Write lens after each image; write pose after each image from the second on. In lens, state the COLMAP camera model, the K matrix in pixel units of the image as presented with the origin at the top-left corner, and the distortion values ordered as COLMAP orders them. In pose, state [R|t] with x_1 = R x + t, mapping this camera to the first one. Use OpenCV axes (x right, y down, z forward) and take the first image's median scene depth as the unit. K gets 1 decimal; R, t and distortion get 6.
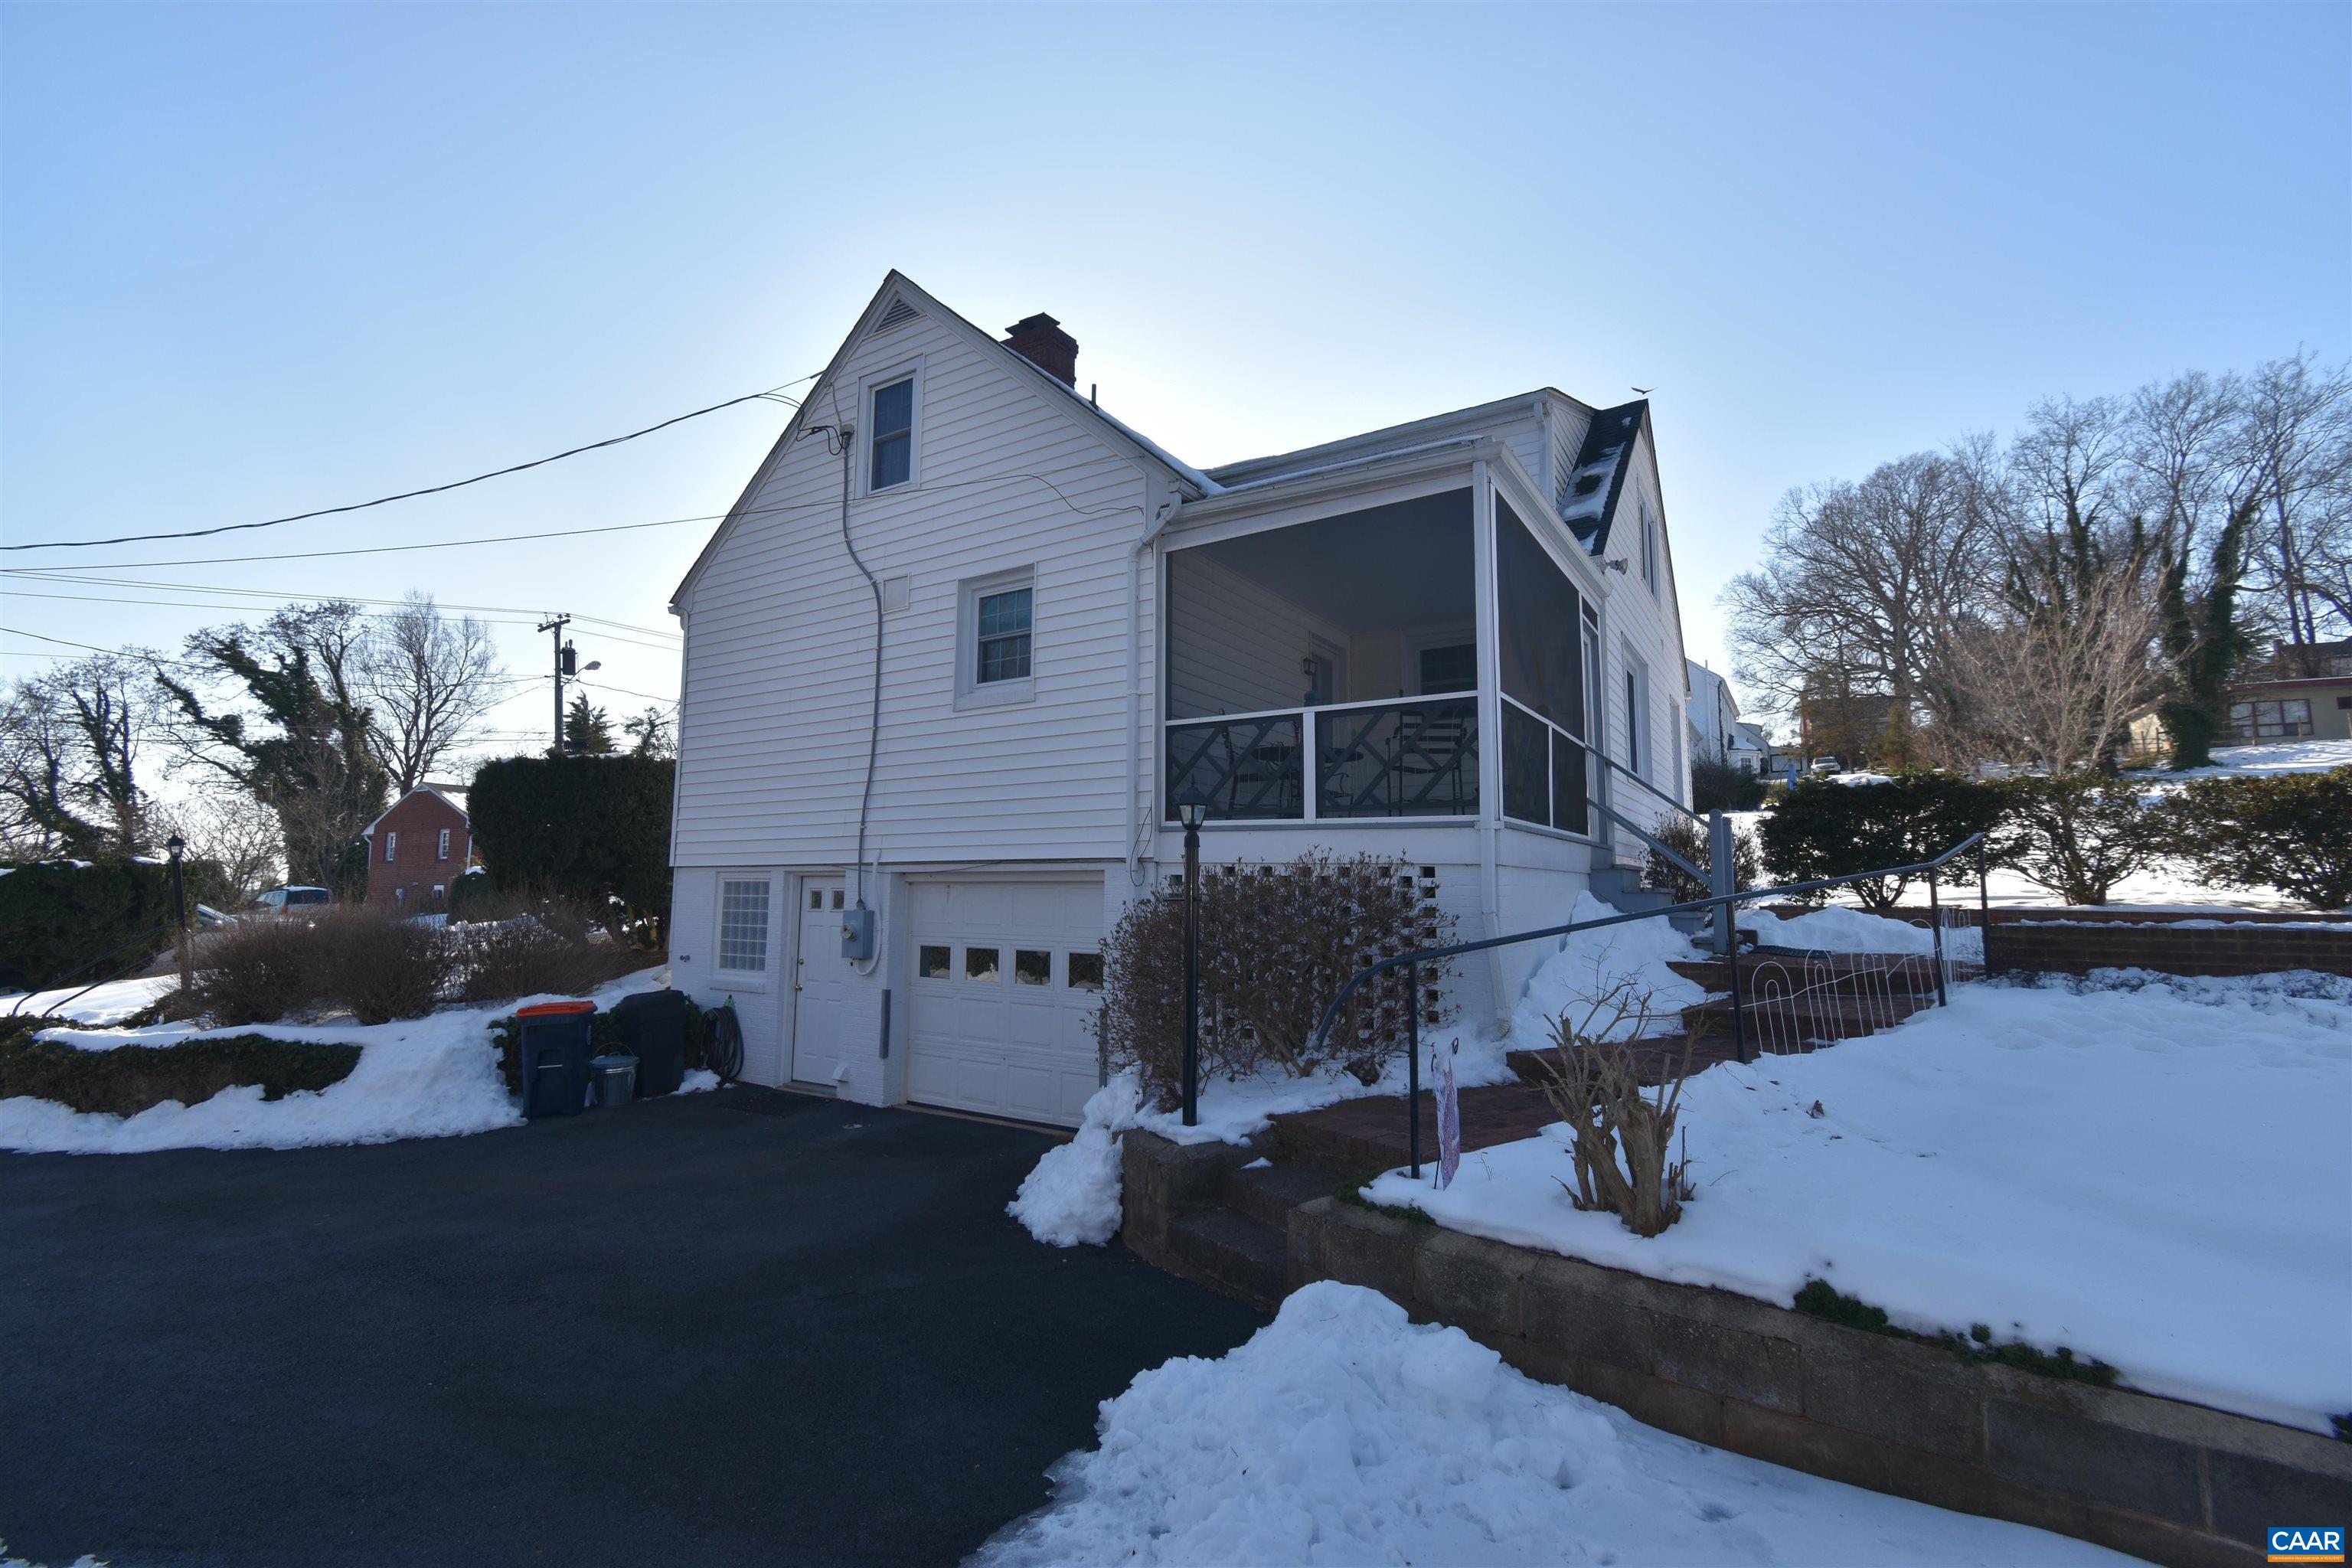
lens RADIAL K [[1034.1, 0, 1175.4], [0, 1034.1, 782.0], [0, 0, 1]] dist [0.004262, -0.001595]
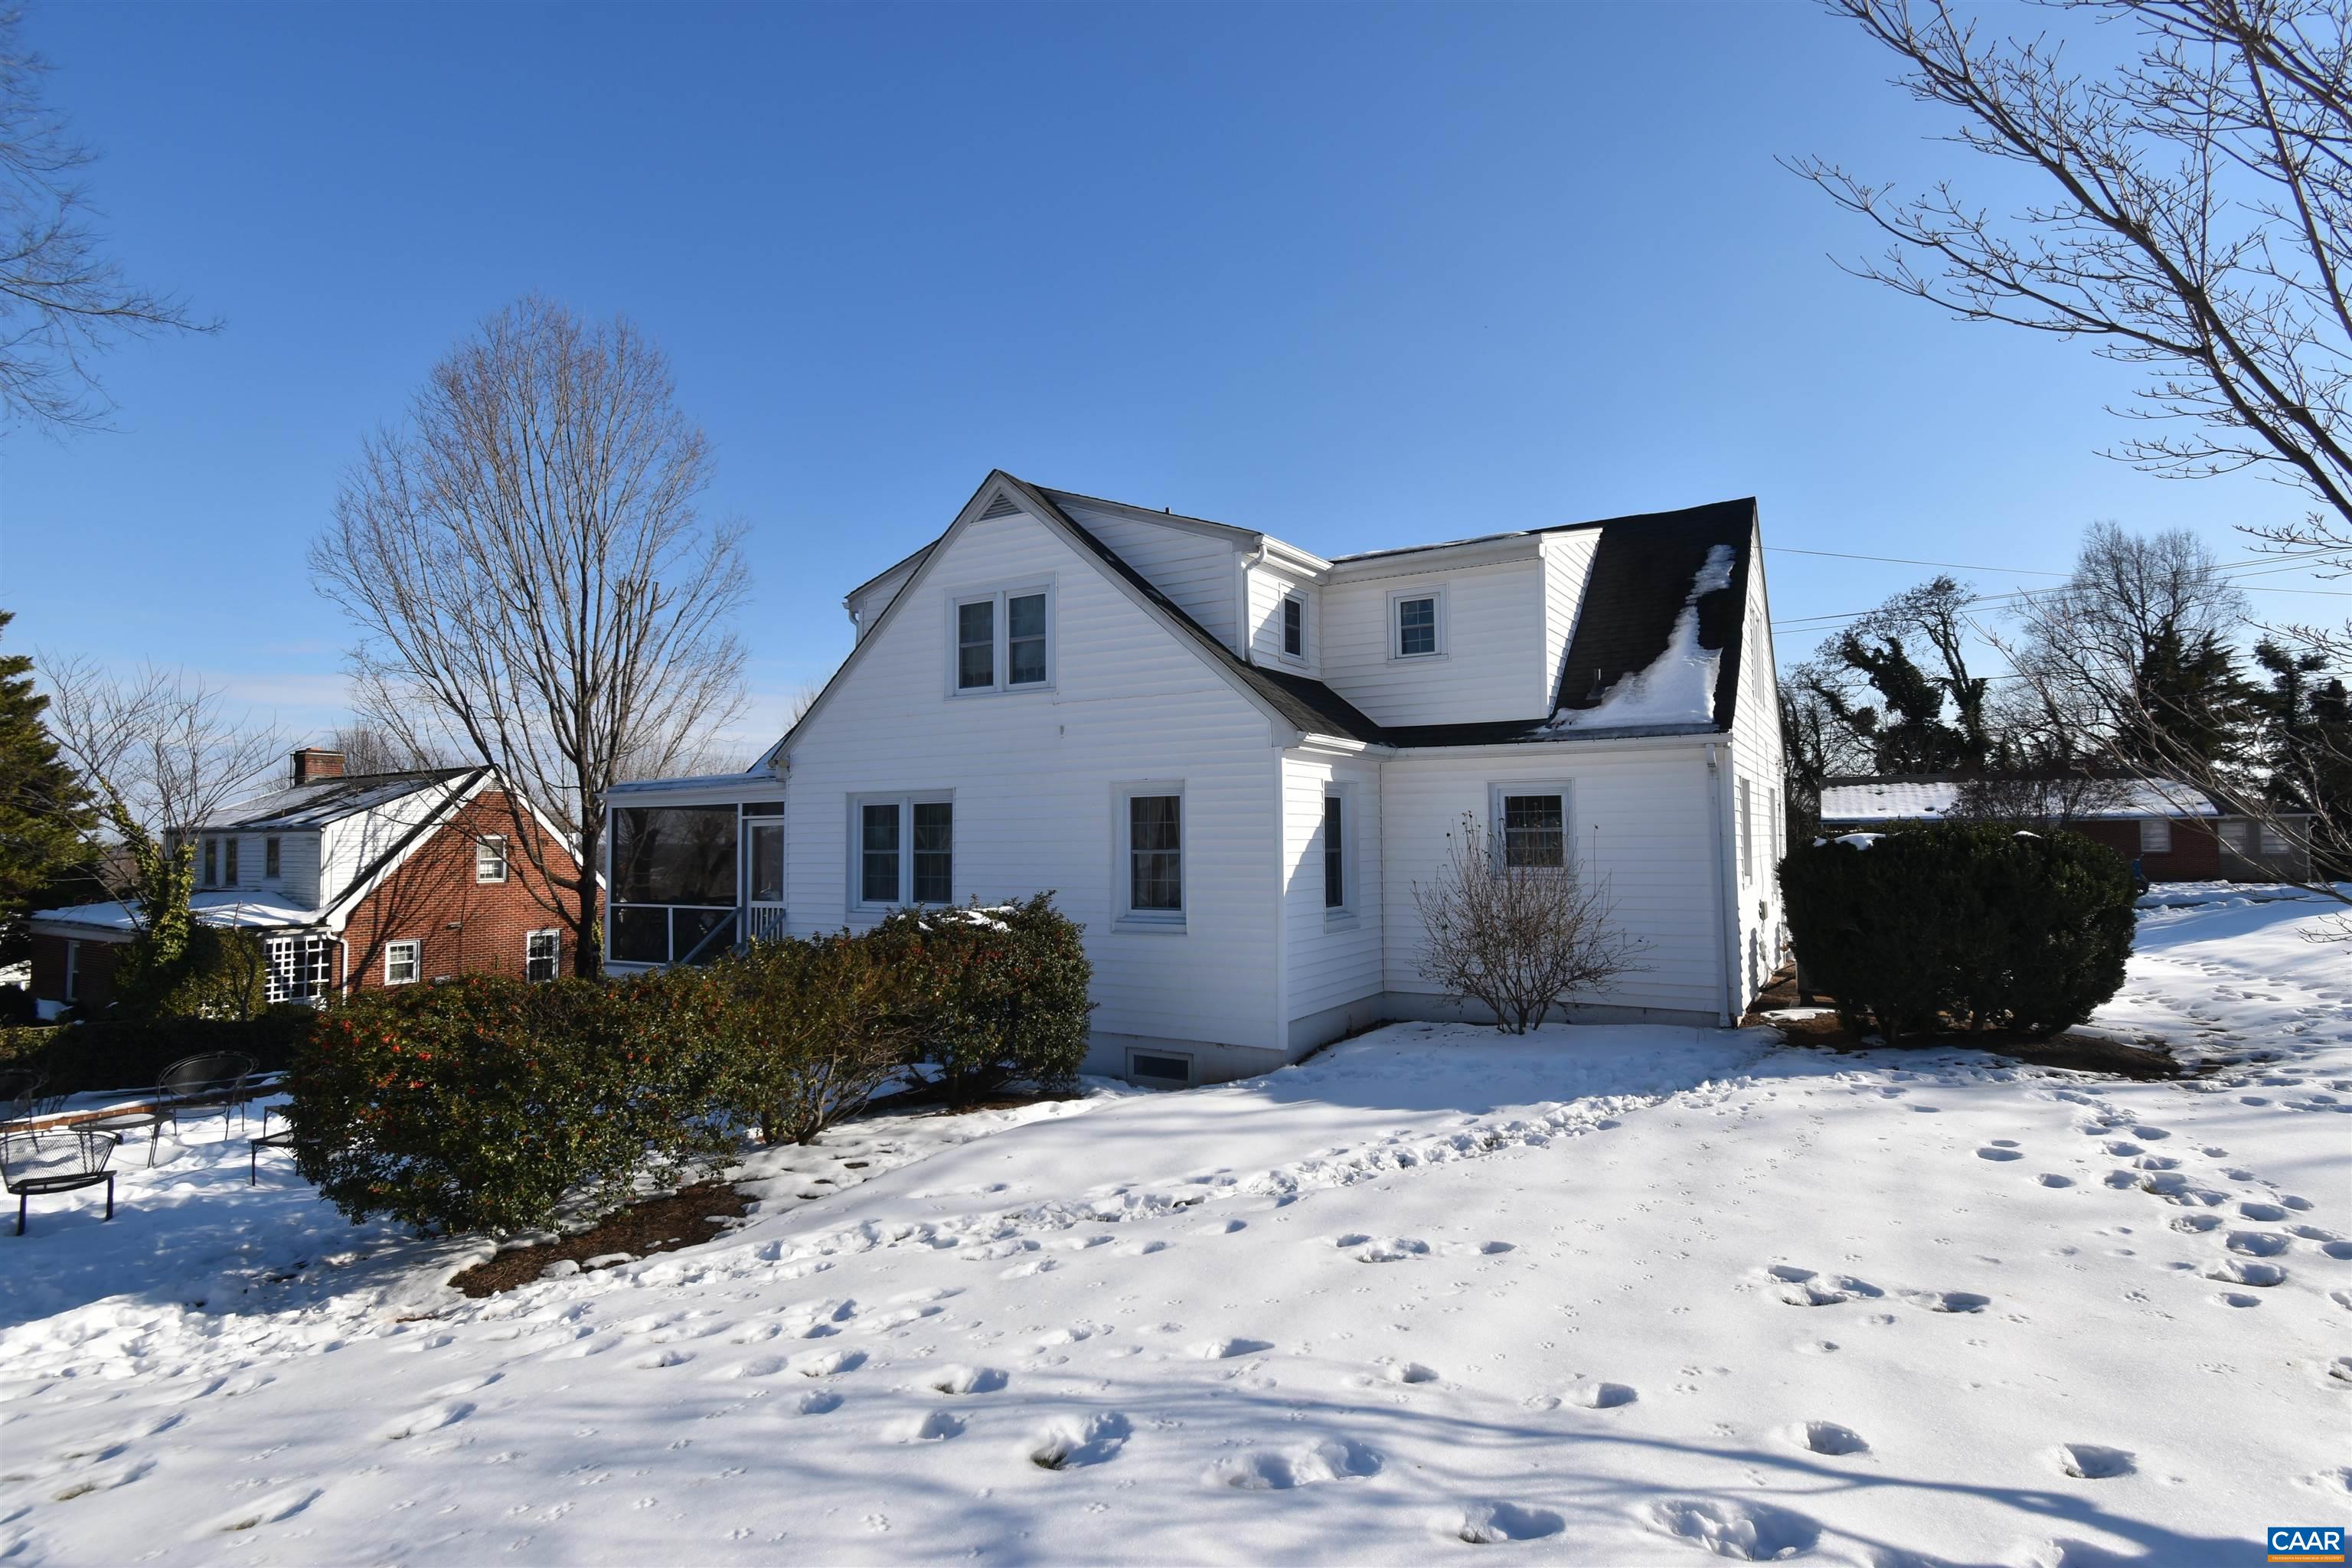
lens RADIAL K [[1165.2, 0, 1182.0], [0, 1165.2, 785.5], [0, 0, 1]] dist [0.002149, -0.000339]
pose [[0.015347, -0.051961, -0.998531, 2.068442], [0.119760, 0.991555, -0.049758, -0.048800], [0.992684, -0.118821, 0.021440, 1.597714]]
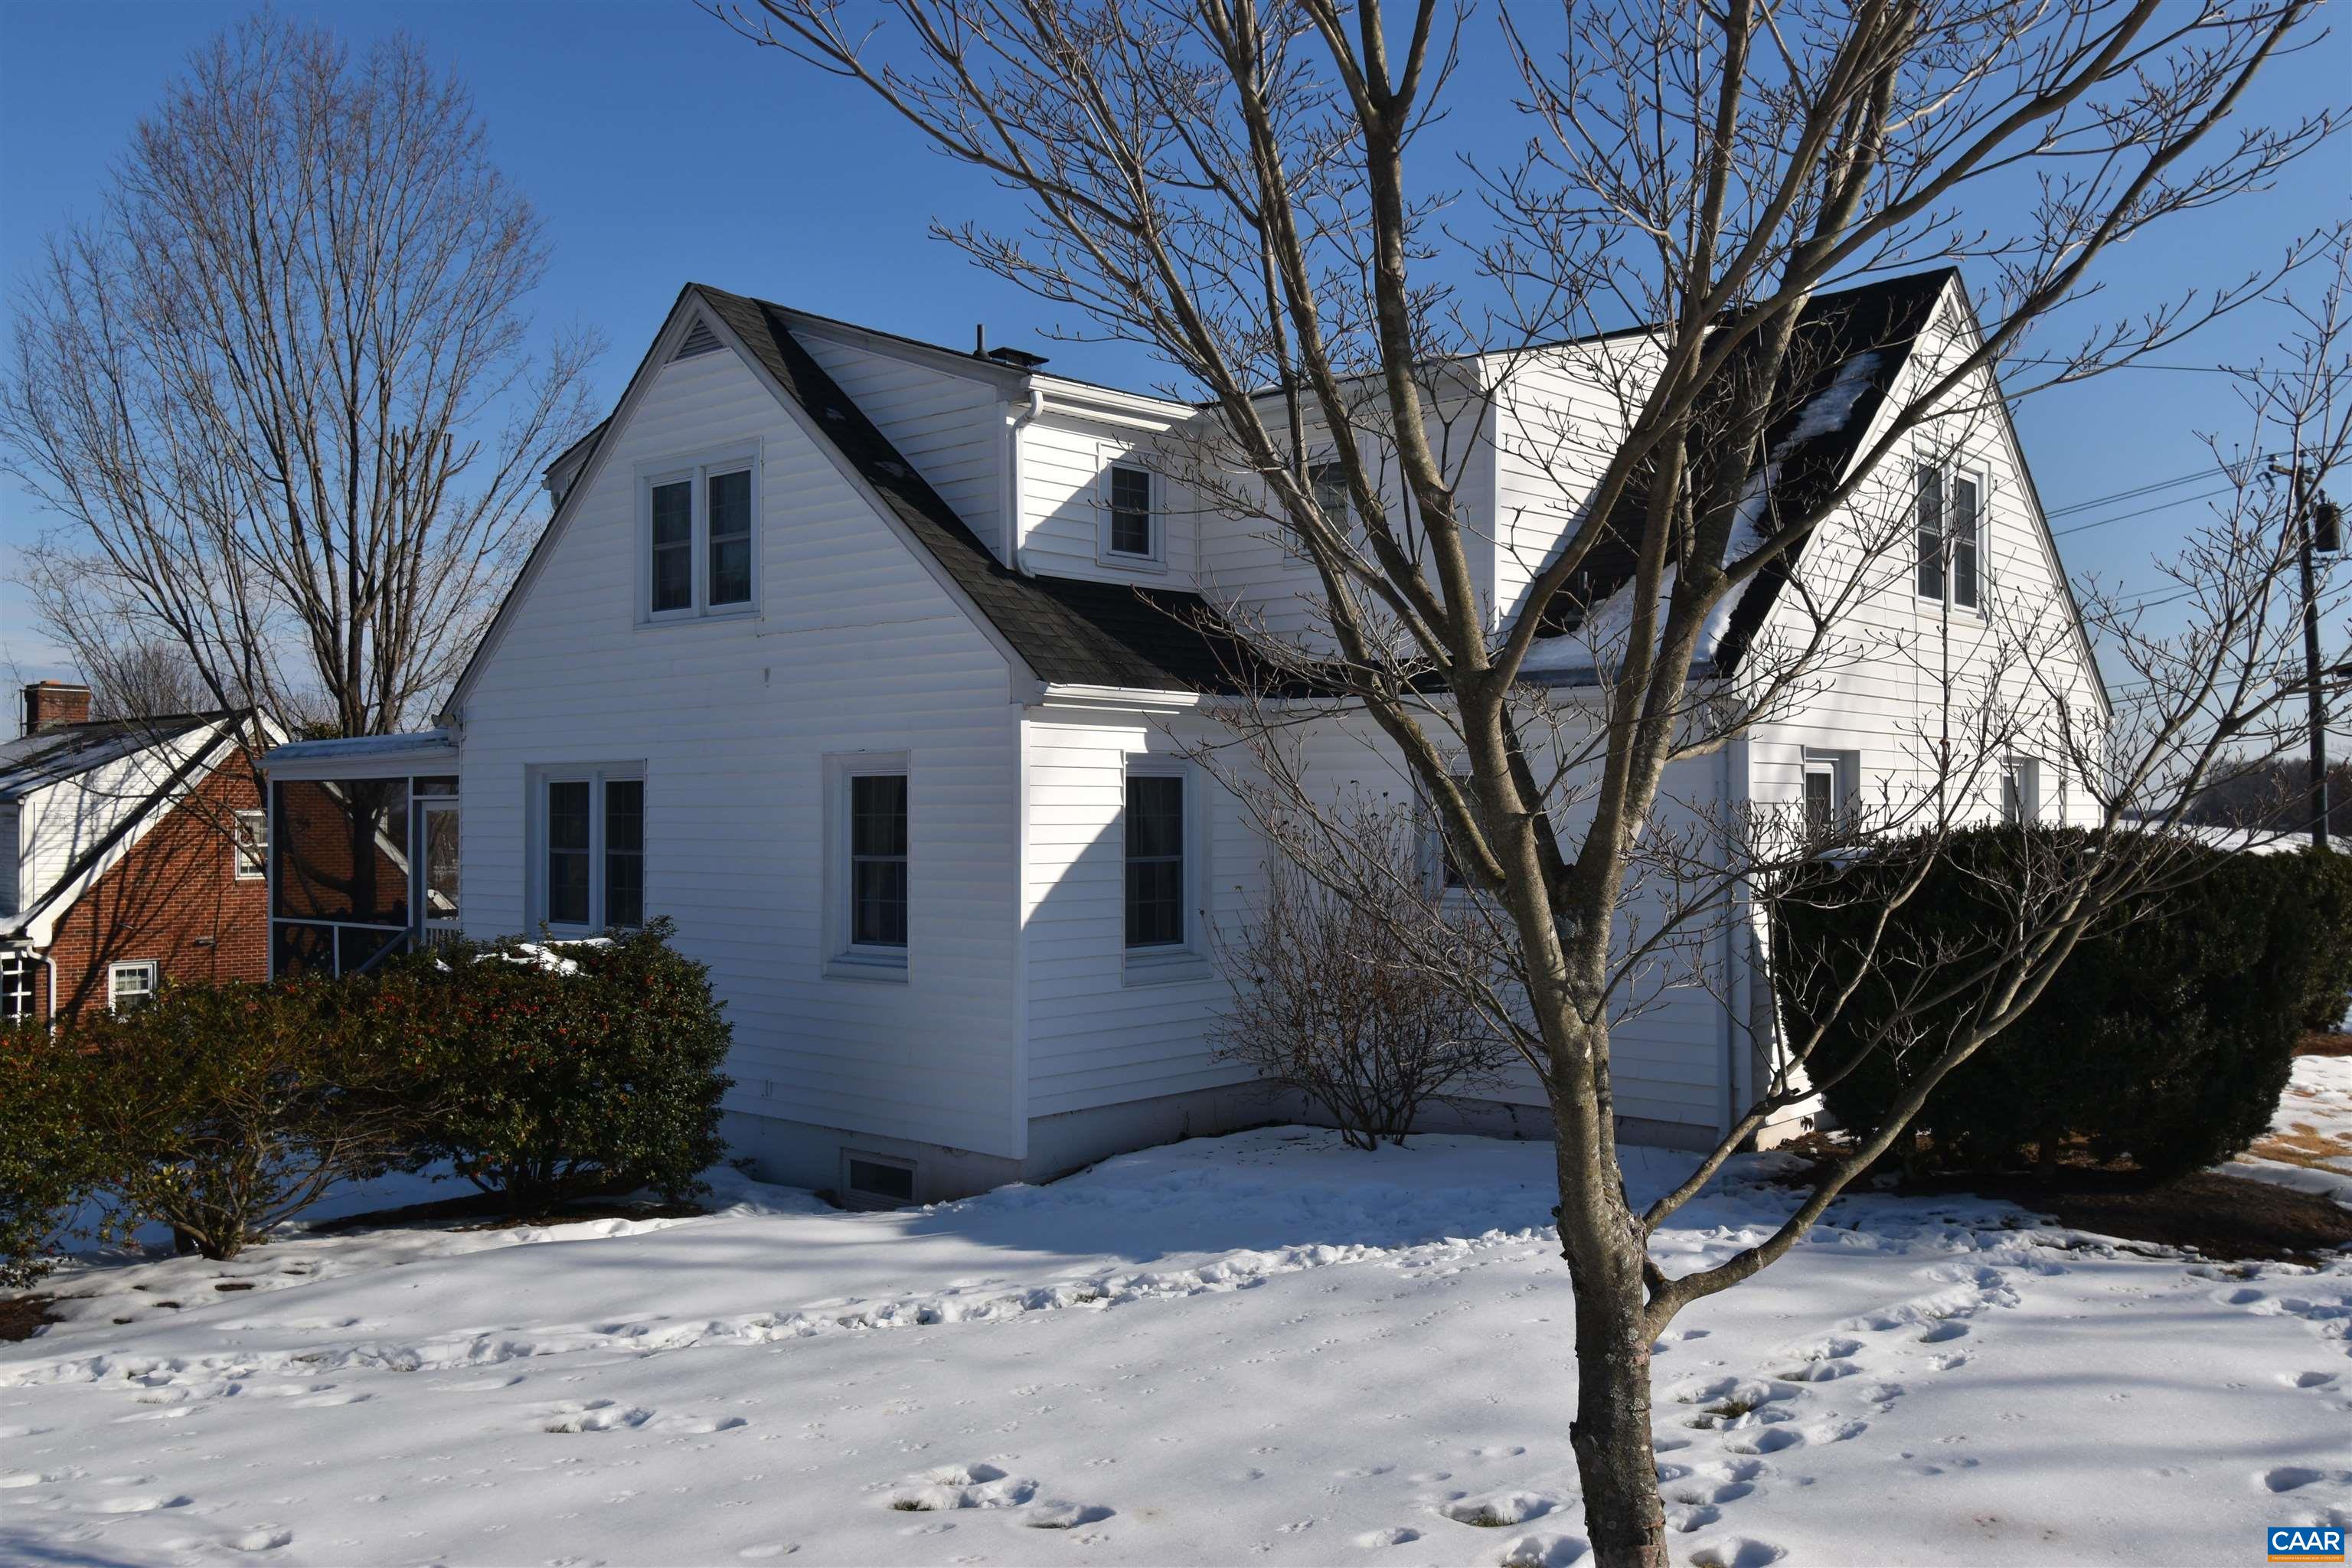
lens RADIAL K [[1943.3, 0, 1175.9], [0, 1943.3, 798.4], [0, 0, 1]] dist [0.011507, -0.021304]
pose [[-0.161879, -0.013386, -0.986720, 2.161718], [0.109719, 0.993464, -0.031478, -0.018047], [0.980692, -0.113357, -0.159352, 2.046189]]
